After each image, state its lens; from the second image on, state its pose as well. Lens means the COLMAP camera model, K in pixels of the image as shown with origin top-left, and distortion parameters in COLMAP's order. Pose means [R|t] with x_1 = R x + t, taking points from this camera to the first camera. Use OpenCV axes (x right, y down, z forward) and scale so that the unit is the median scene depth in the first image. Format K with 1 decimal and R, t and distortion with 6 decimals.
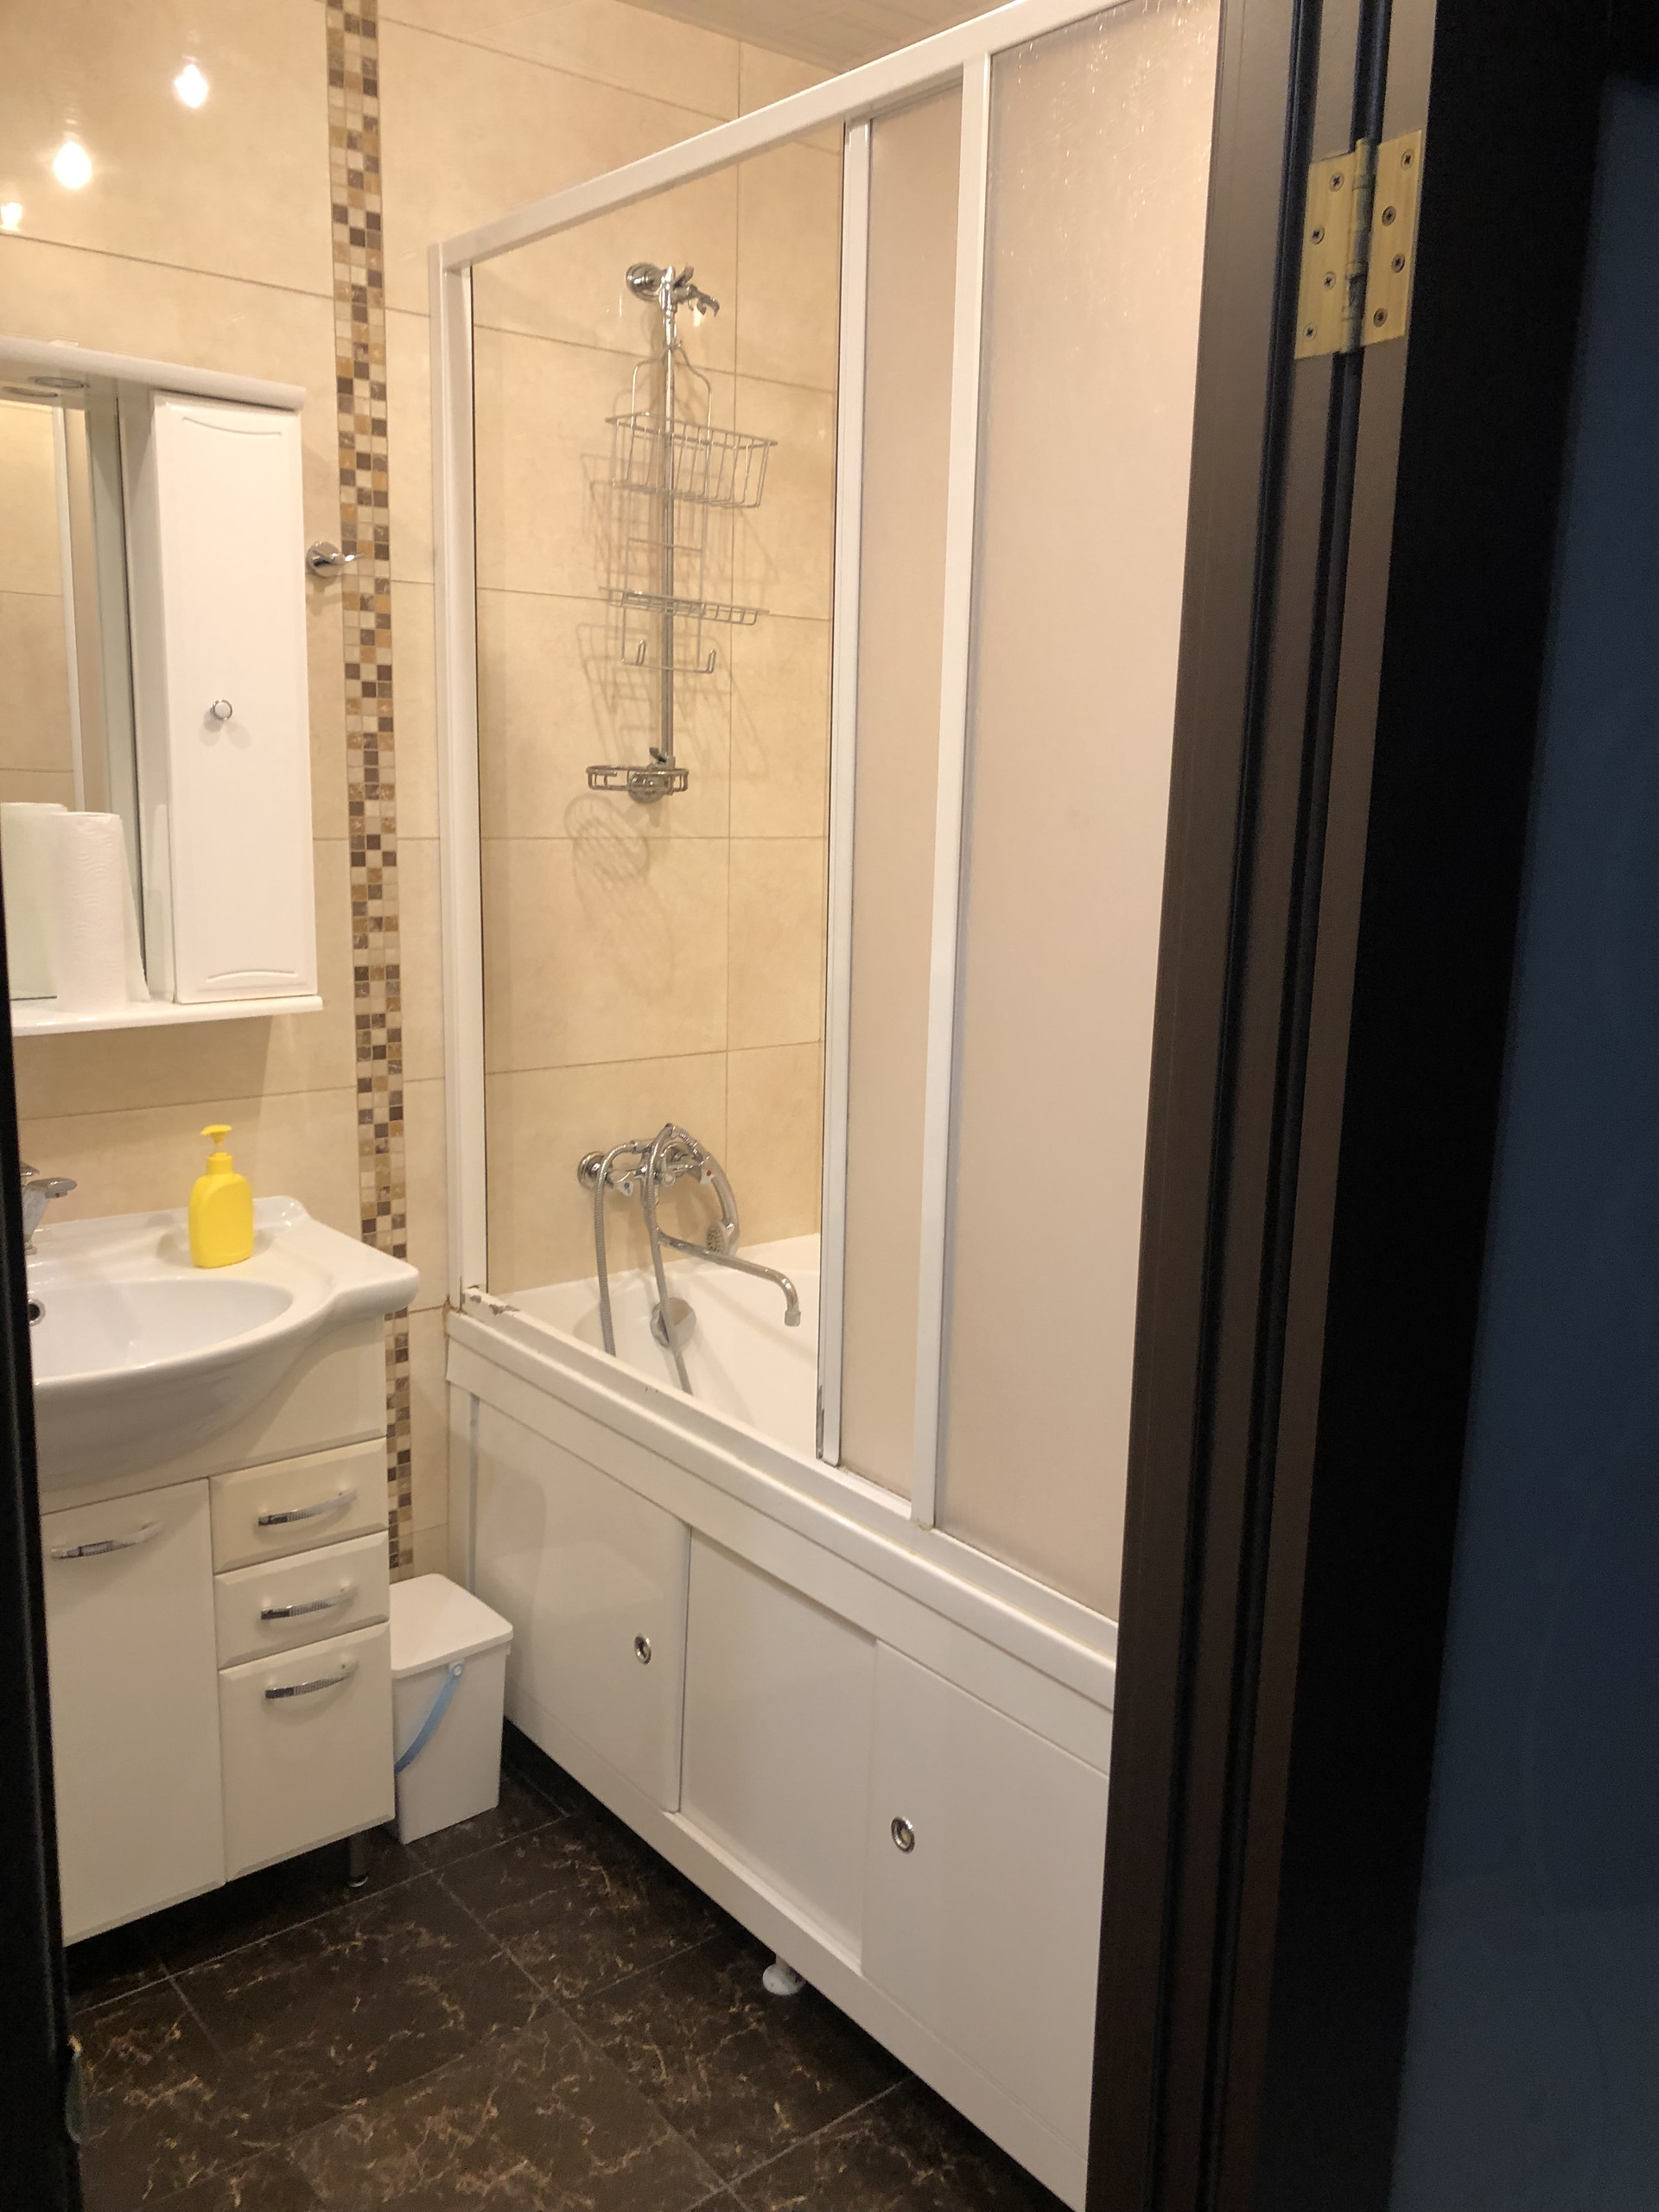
lens RADIAL K [[1788.1, 0, 844.7], [0, 1788.1, 1122.7], [0, 0, 1]] dist [0.008578, 0.002247]
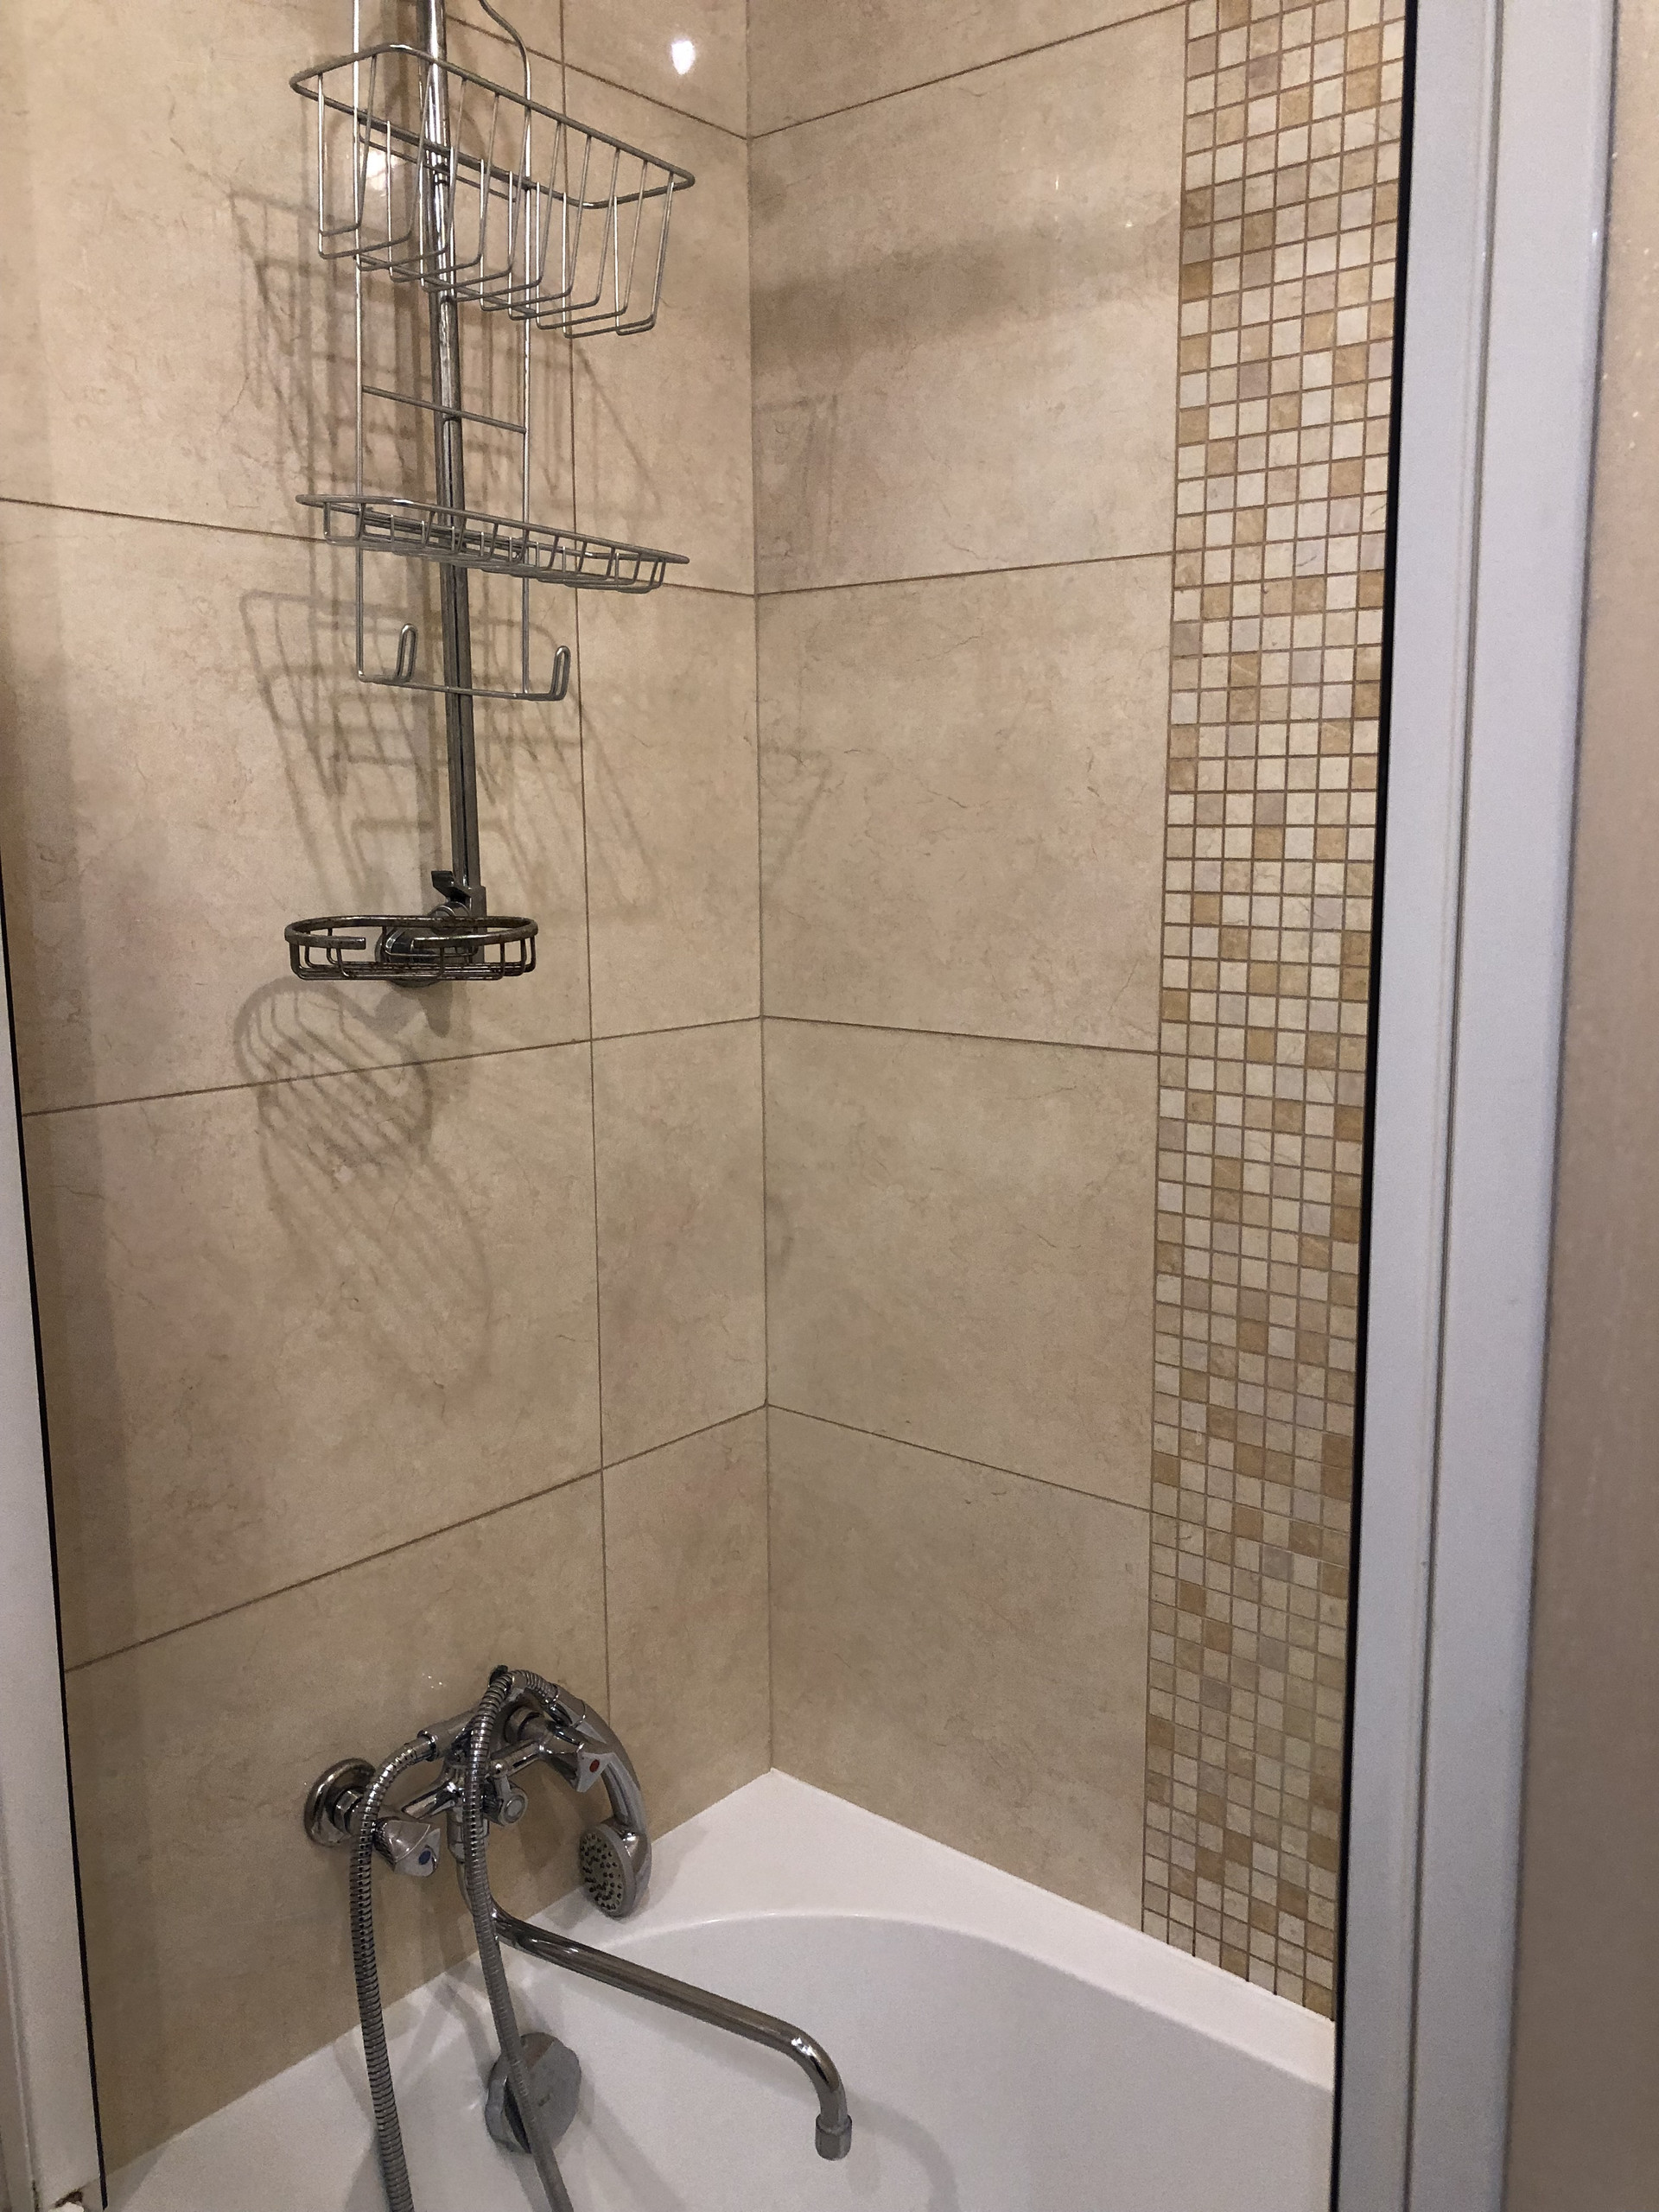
lens RADIAL K [[1788.1, 0, 837.5], [0, 1788.1, 1085.6], [0, 0, 1]] dist [0.008578, 0.002247]
pose [[0.983197, -0.056919, 0.173450, -0.087813], [0.063628, 0.997416, -0.033362, -0.133563], [-0.171102, 0.043838, 0.984277, 0.542595]]
